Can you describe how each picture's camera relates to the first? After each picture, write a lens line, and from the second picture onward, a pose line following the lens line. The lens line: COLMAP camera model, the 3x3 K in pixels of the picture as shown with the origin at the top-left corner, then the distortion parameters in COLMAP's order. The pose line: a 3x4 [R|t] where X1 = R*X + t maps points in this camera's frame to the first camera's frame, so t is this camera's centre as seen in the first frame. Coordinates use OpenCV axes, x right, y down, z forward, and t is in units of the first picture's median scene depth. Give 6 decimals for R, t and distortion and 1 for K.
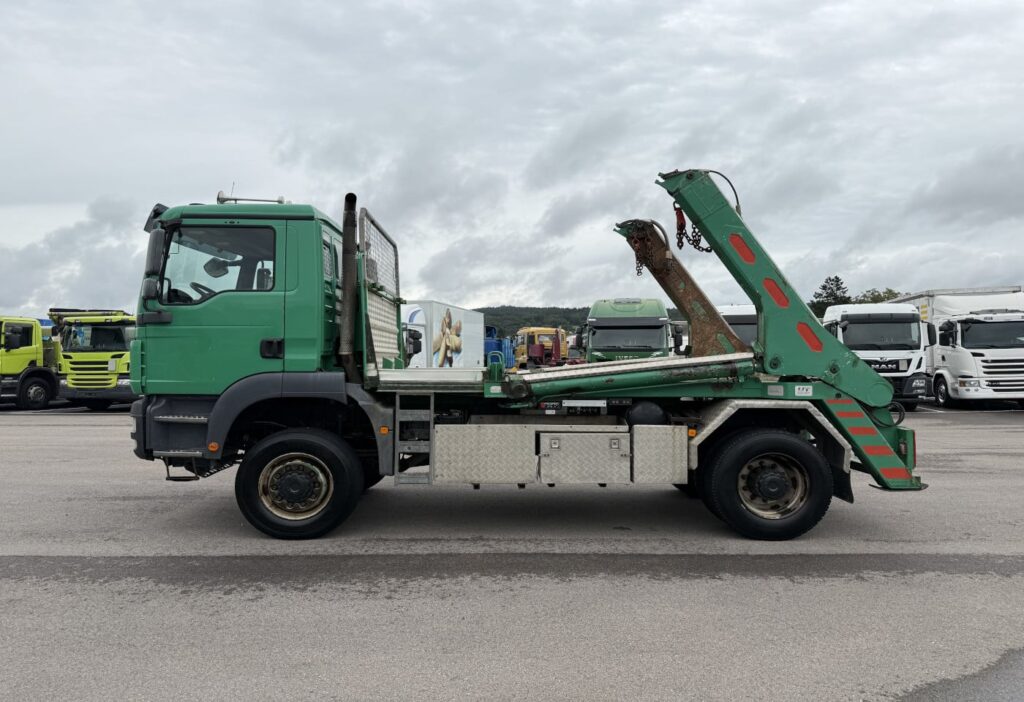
lens RADIAL K [[717.5, 0, 512.0], [0, 717.5, 351.0], [0, 0, 1]] dist [0.077185, -0.093253]
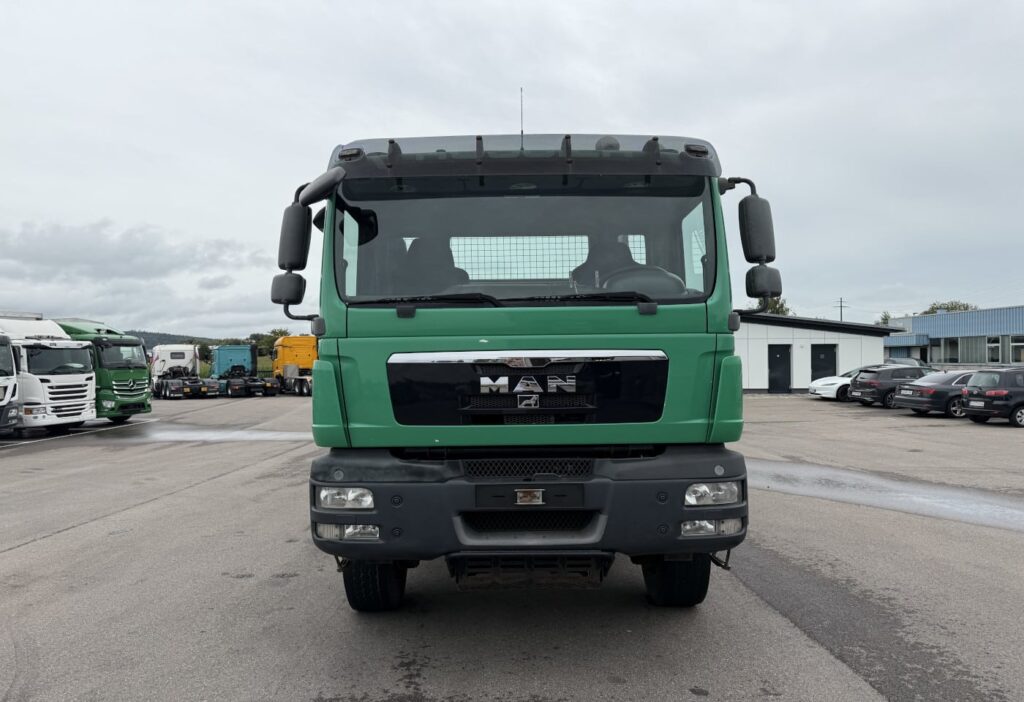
lens RADIAL K [[723.9, 0, 512.0], [0, 723.9, 351.0], [0, 0, 1]] dist [0.048512, -0.049342]
pose [[0.013517, 0.033228, 0.999356, -1.119571], [0.004807, 0.999434, -0.033296, 0.002369], [-0.999897, 0.005254, 0.013349, 1.162142]]
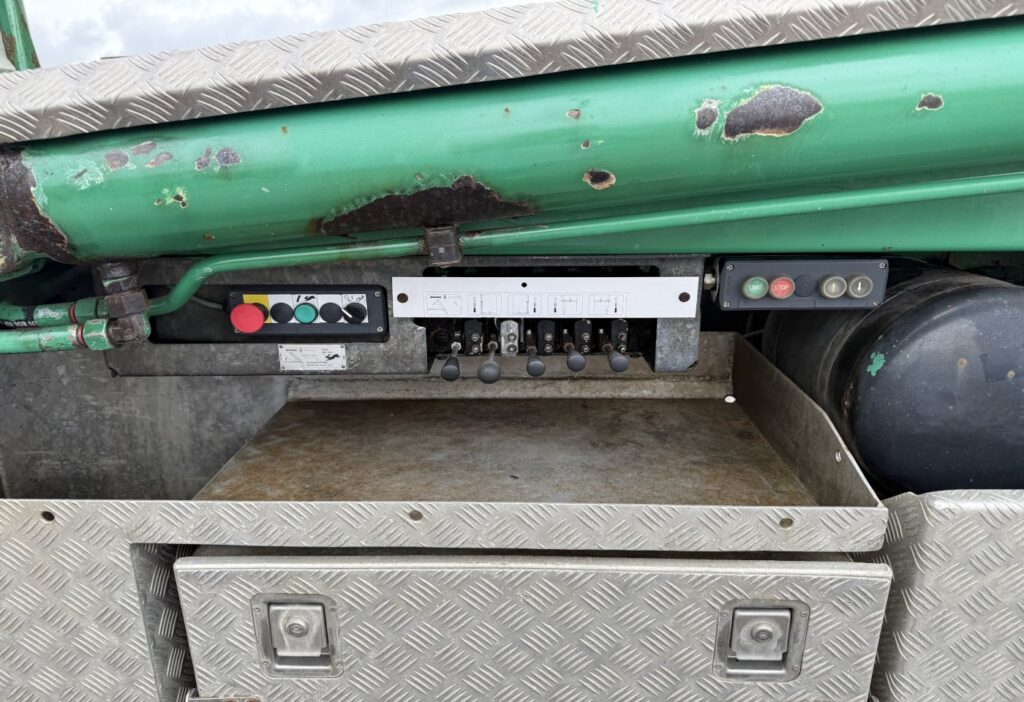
lens RADIAL K [[717.5, 0, 512.0], [0, 717.5, 351.0], [0, 0, 1]] dist [0.077185, -0.093253]
pose [[0.998947, 0.000635, -0.045878, 0.102503], [0.013272, 0.953159, 0.302179, 0.040162], [0.043921, -0.302470, 0.952147, 0.872955]]
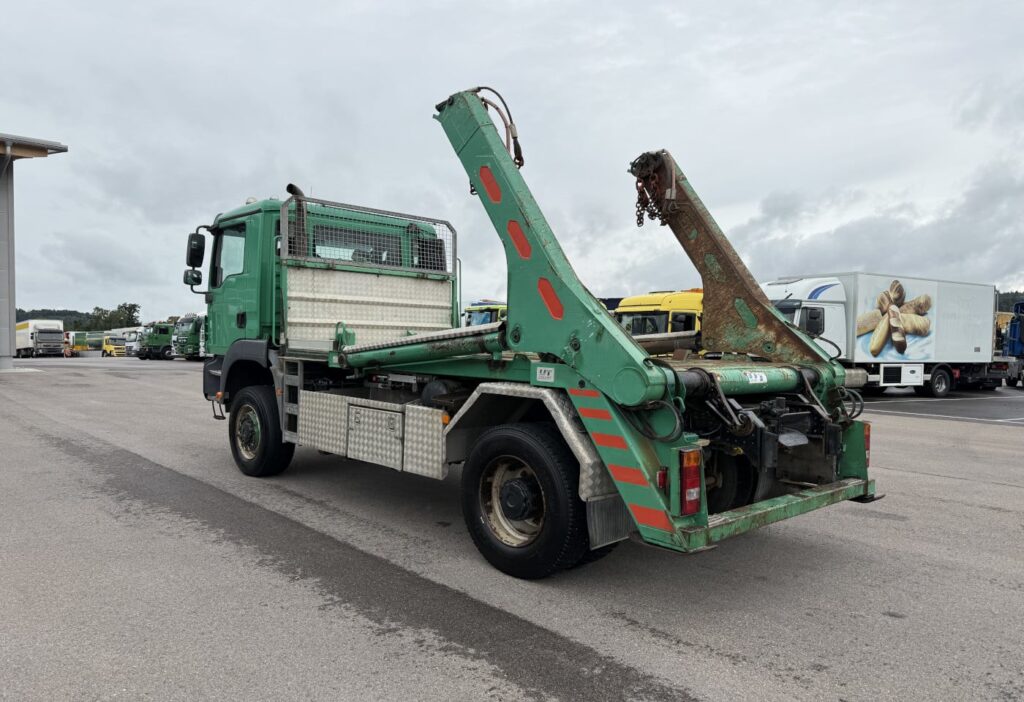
lens RADIAL K [[717.5, 0, 512.0], [0, 717.5, 351.0], [0, 0, 1]] dist [0.077185, -0.093253]
pose [[0.661771, 0.023238, -0.749346, 0.891280], [-0.008640, 0.999690, 0.023370, 0.015899], [0.749656, -0.008991, 0.661766, 0.509597]]
